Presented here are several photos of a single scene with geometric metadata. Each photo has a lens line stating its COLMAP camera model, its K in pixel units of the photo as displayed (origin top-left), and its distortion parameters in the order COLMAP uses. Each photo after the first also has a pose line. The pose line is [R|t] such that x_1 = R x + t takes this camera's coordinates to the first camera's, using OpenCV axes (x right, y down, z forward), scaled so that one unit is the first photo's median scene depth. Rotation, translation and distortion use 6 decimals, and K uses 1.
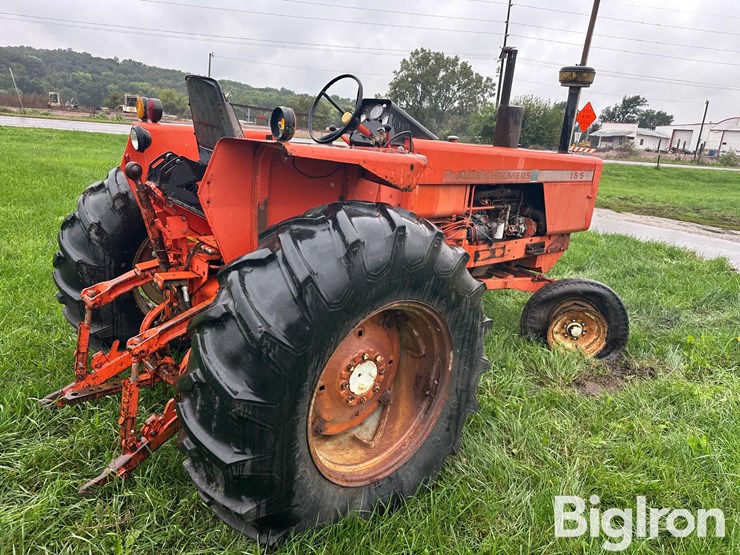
lens RADIAL K [[543.6, 0, 370.0], [0, 543.6, 277.5], [0, 0, 1]] dist [0.003031, -0.001696]
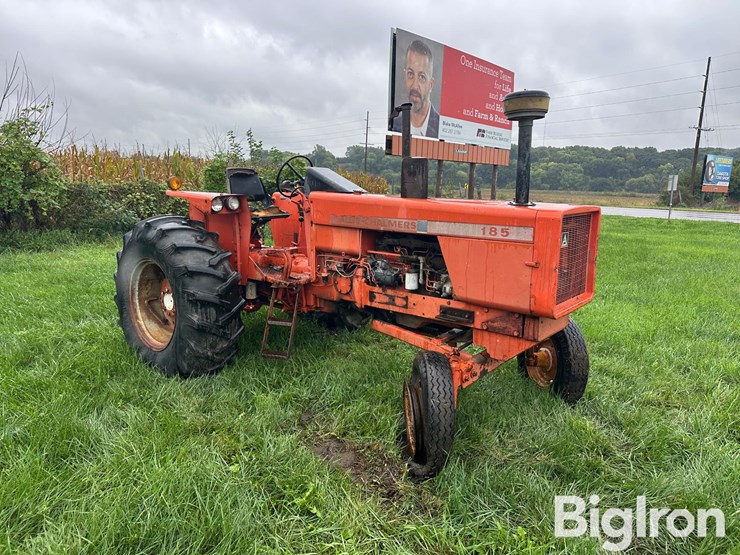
lens RADIAL K [[523.8, 0, 357.7], [0, 523.8, 278.7], [0, 0, 1]] dist [0.043284, -0.004439]
pose [[0.138216, 0.098155, -0.985526, 1.154190], [-0.282380, 0.957680, 0.055779, -0.117036], [0.949293, 0.270584, 0.160084, 0.759008]]
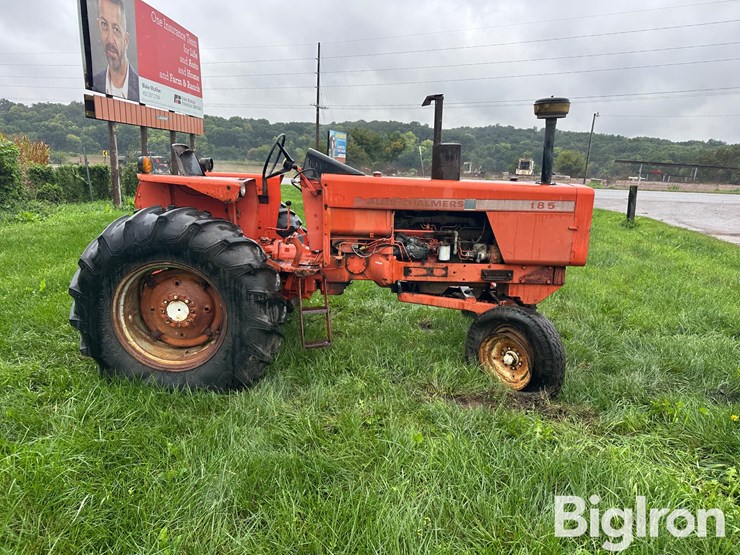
lens RADIAL K [[538.1, 0, 363.6], [0, 538.1, 277.9], [0, 0, 1]] dist [0.066072, -0.076035]
pose [[0.726540, 0.082793, -0.682118, 0.877221], [-0.155904, 0.986687, -0.046296, 0.041107], [0.669204, 0.139981, 0.729775, 0.086902]]
